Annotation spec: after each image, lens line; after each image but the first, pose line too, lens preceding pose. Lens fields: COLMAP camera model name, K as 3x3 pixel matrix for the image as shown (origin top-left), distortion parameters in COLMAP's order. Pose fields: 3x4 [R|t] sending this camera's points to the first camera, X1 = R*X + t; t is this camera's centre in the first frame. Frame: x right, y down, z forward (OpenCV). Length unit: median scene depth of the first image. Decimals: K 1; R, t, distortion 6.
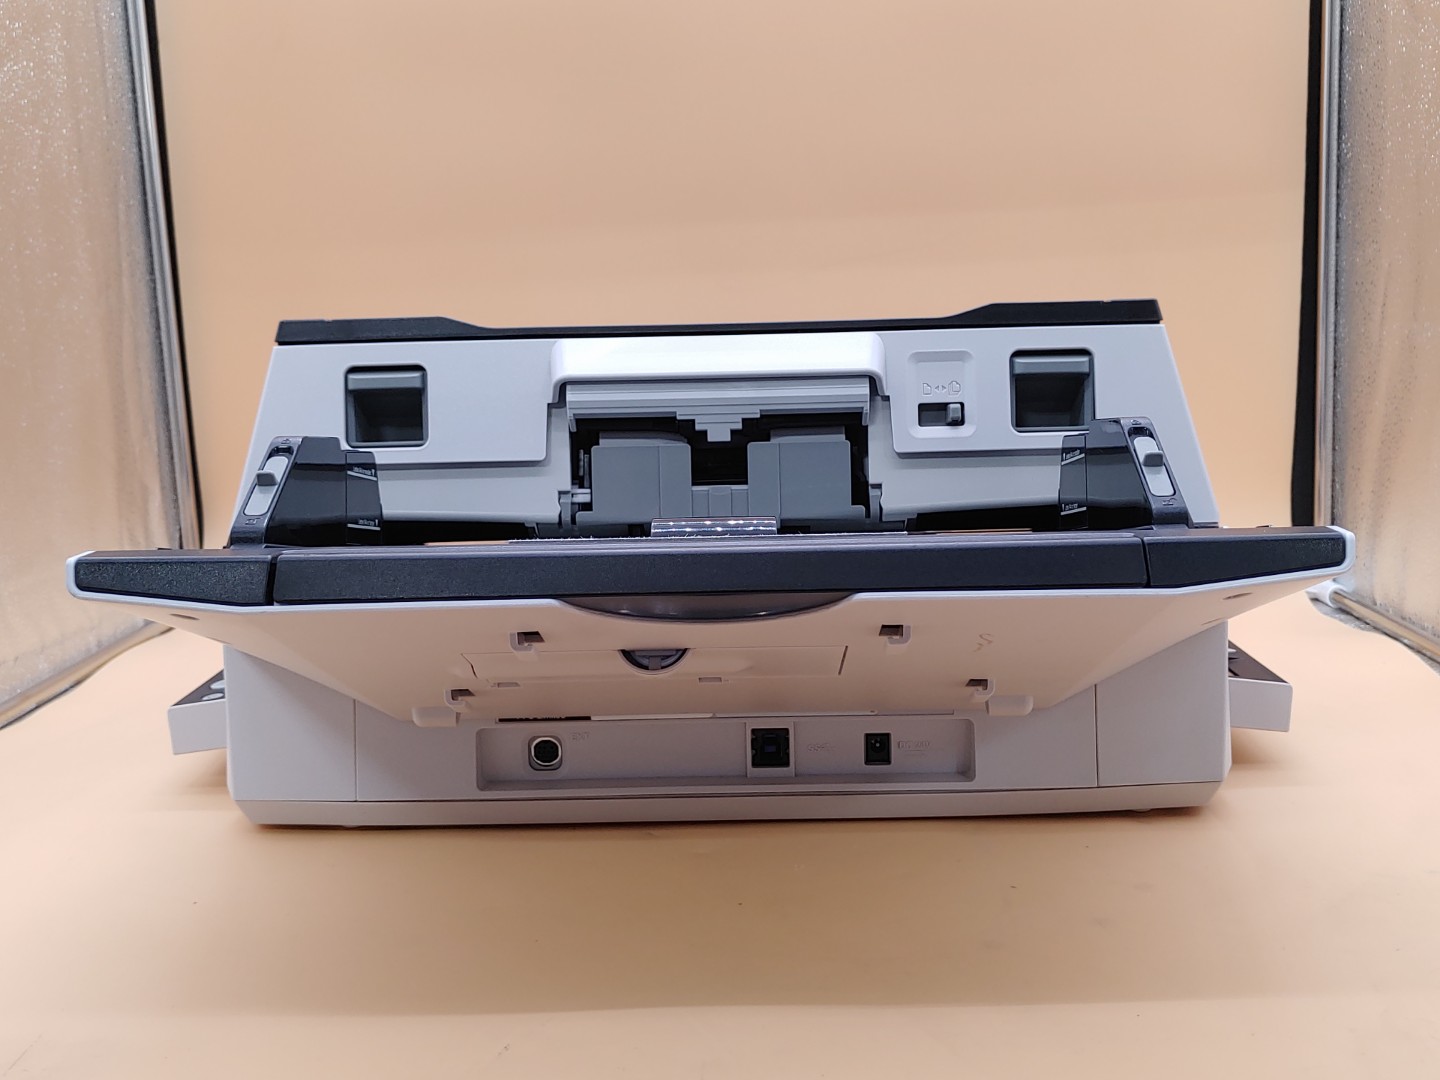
lens RADIAL K [[1457.4, 0, 720.0], [0, 1457.4, 540.0], [0, 0, 1]] dist [0.003608, 0.000948]
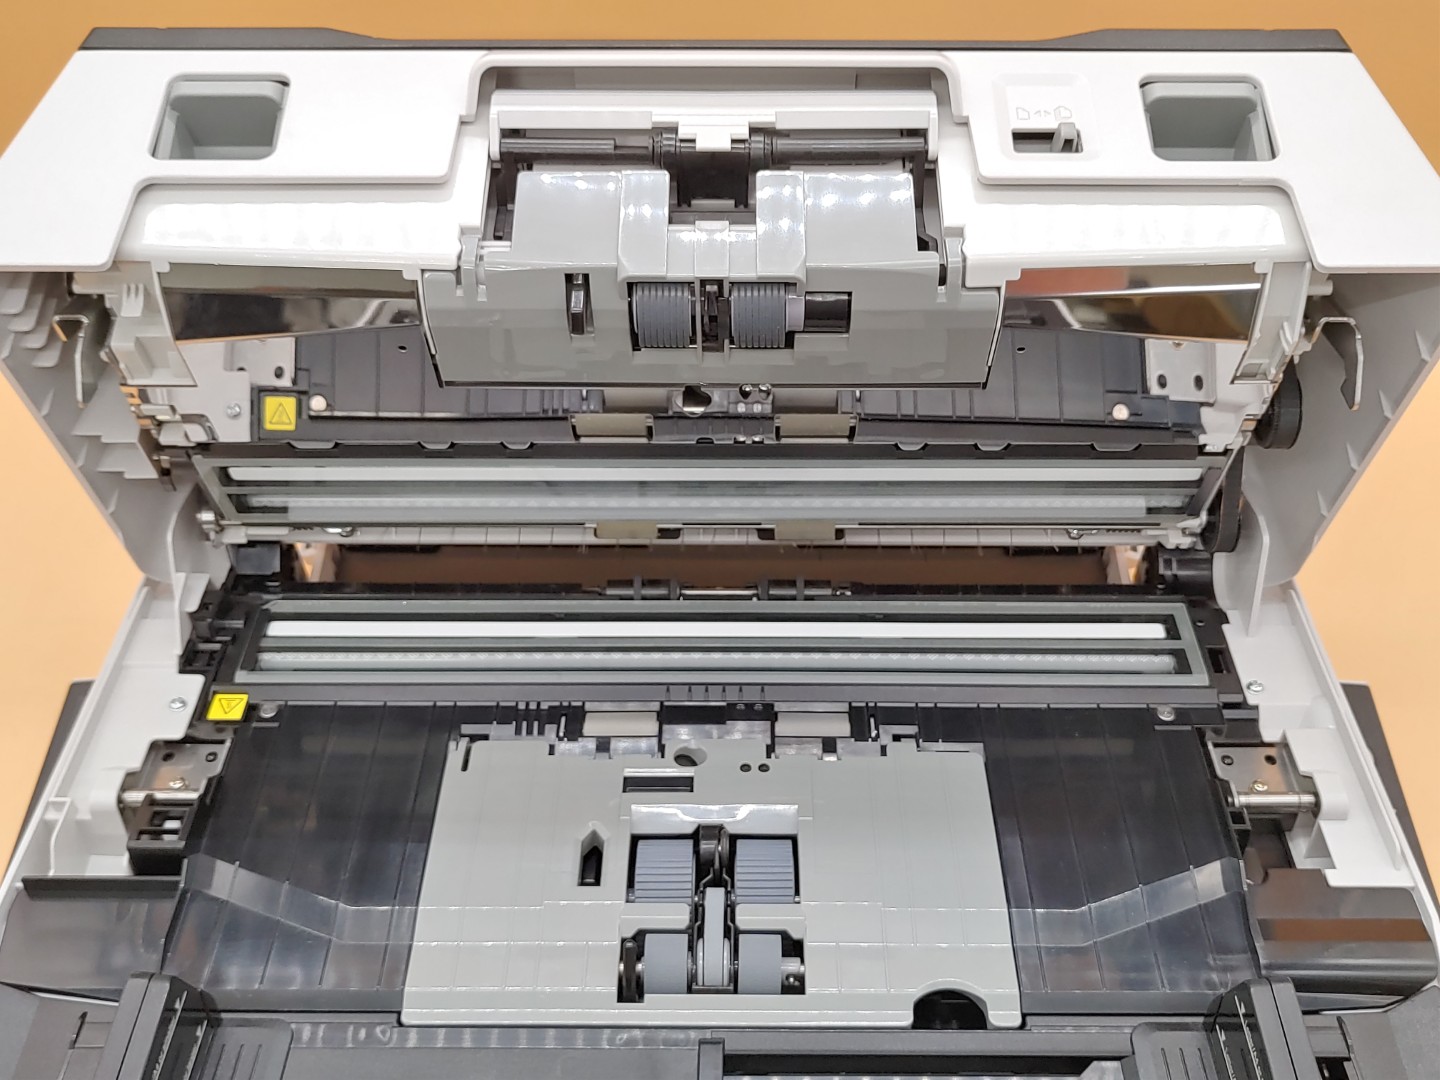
lens RADIAL K [[1503.3, 0, 720.0], [0, 1503.3, 540.0], [0, 0, 1]] dist [-0.076080, 0.038875]
pose [[0.999272, 0.037269, 0.008165, 0.003112], [-0.028650, 0.874326, -0.484492, 0.405954], [-0.025195, 0.483905, 0.874758, 0.489422]]
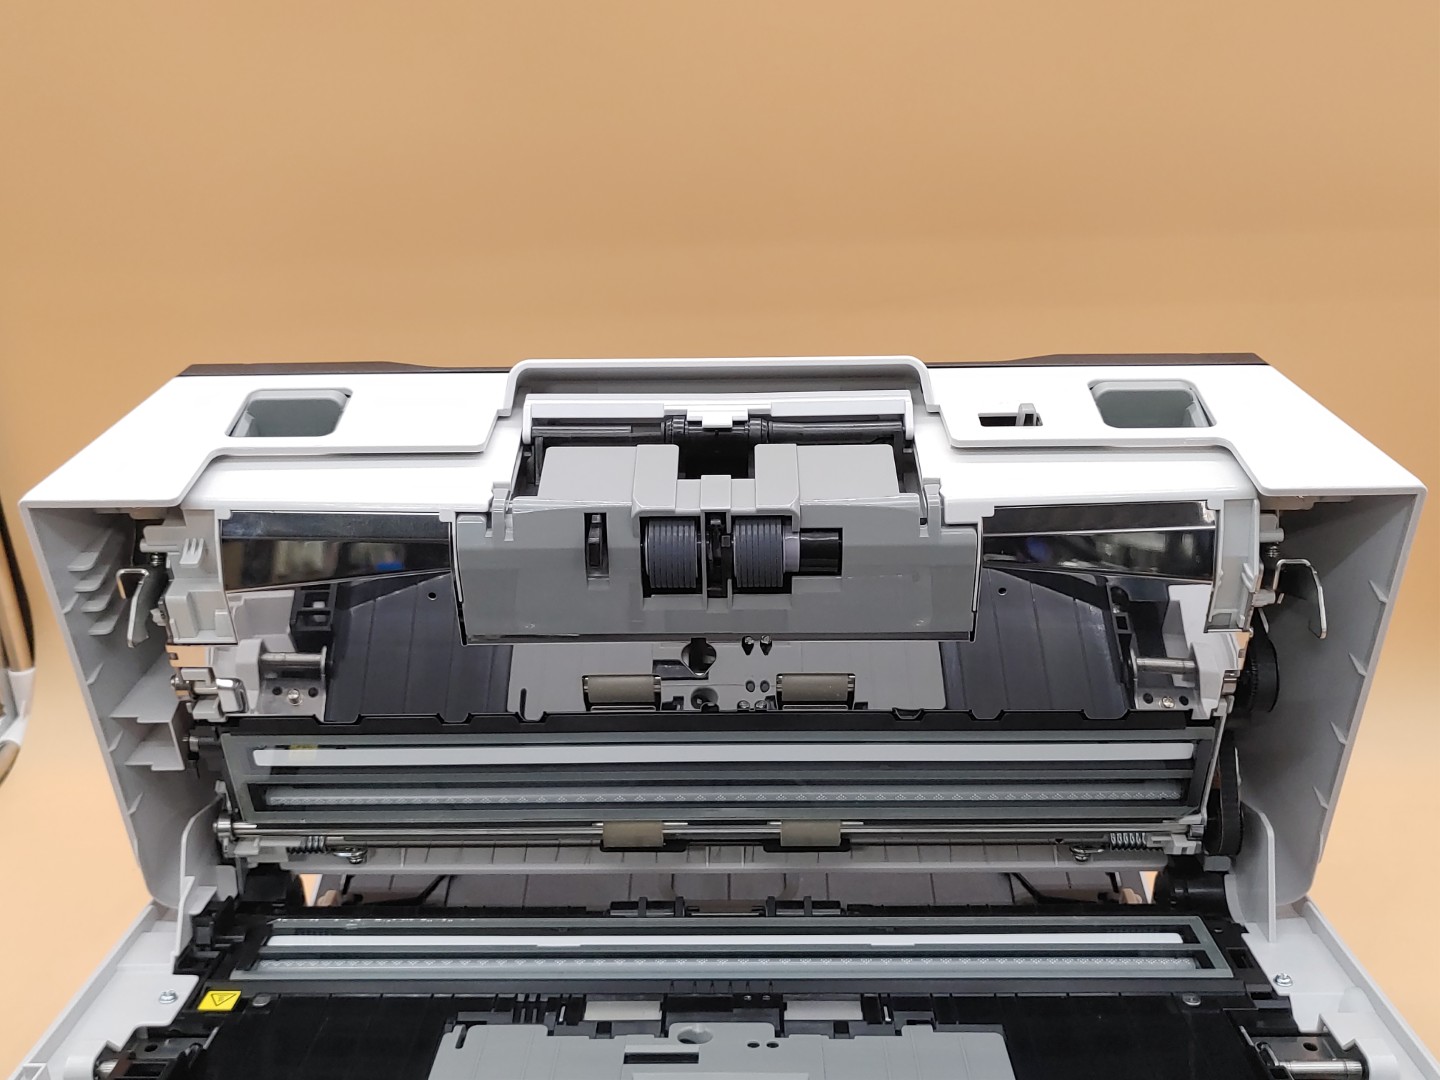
lens RADIAL K [[1477.8, 0, 688.0], [0, 1477.8, 539.0], [0, 0, 1]] dist [-0.060371, -0.024347]
pose [[0.998918, 0.030355, -0.035226, 0.012659], [-0.046179, 0.558542, -0.828190, 0.589462], [-0.005464, 0.828921, 0.559340, 0.614599]]
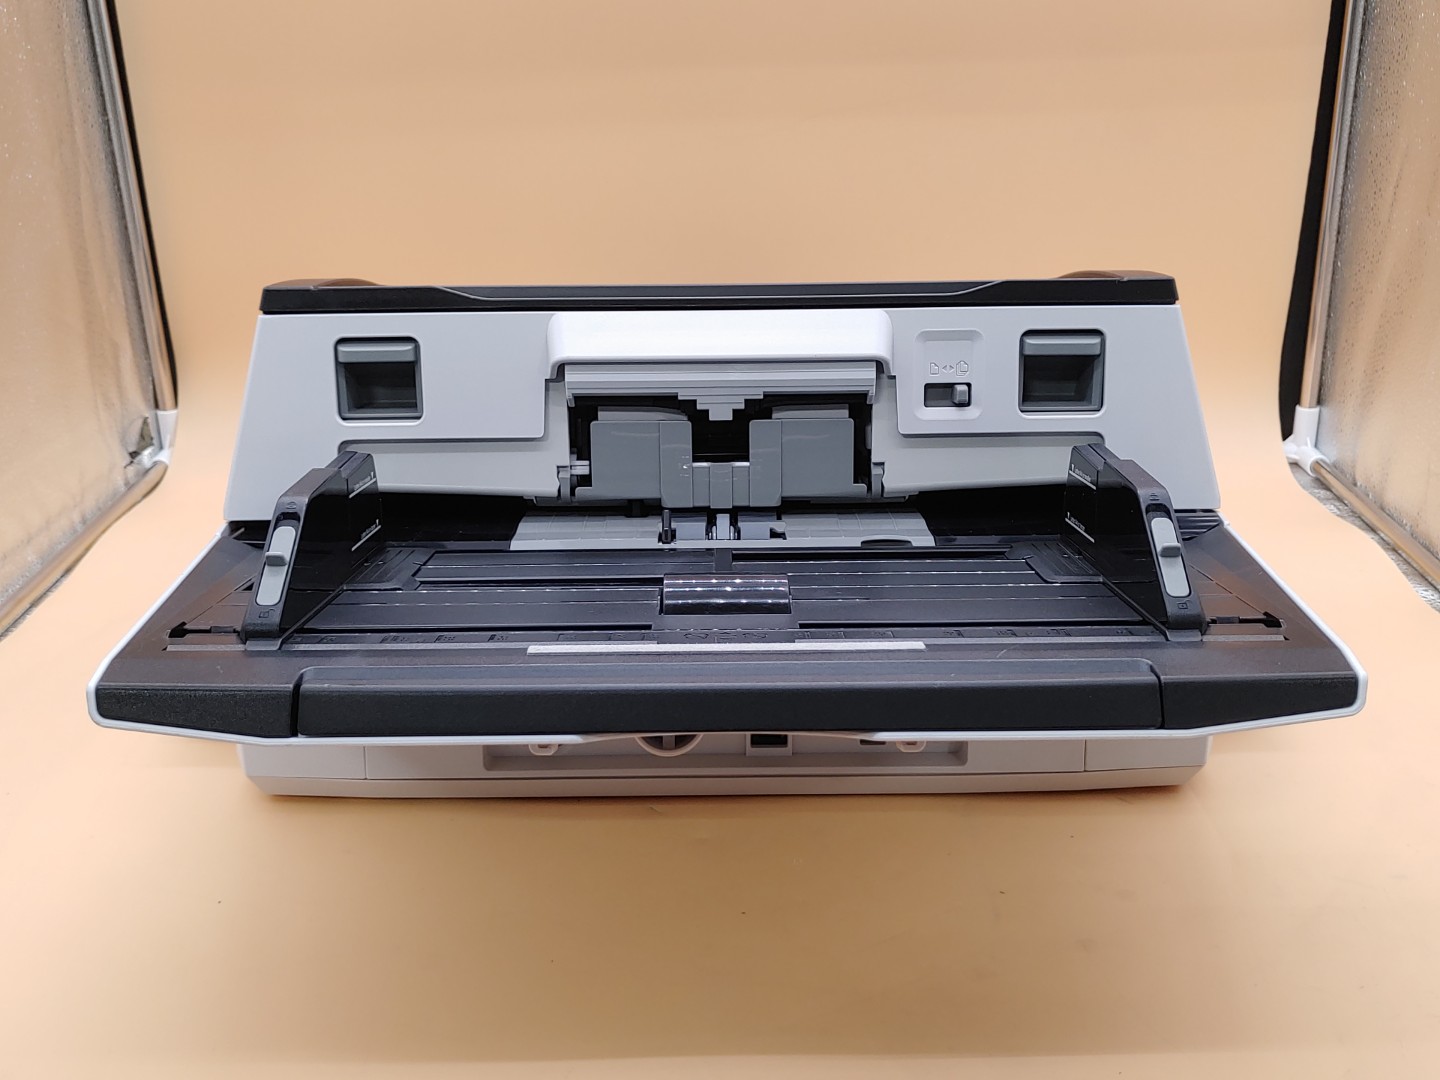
lens RADIAL K [[1454.6, 0, 711.5], [0, 1454.6, 536.7], [0, 0, 1]] dist [-0.001387, 0.022467]
pose [[0.999752, 0.005034, 0.021698, -0.027608], [-0.009455, 0.977915, 0.208790, -0.194033], [-0.020167, -0.208944, 0.977720, 0.025393]]
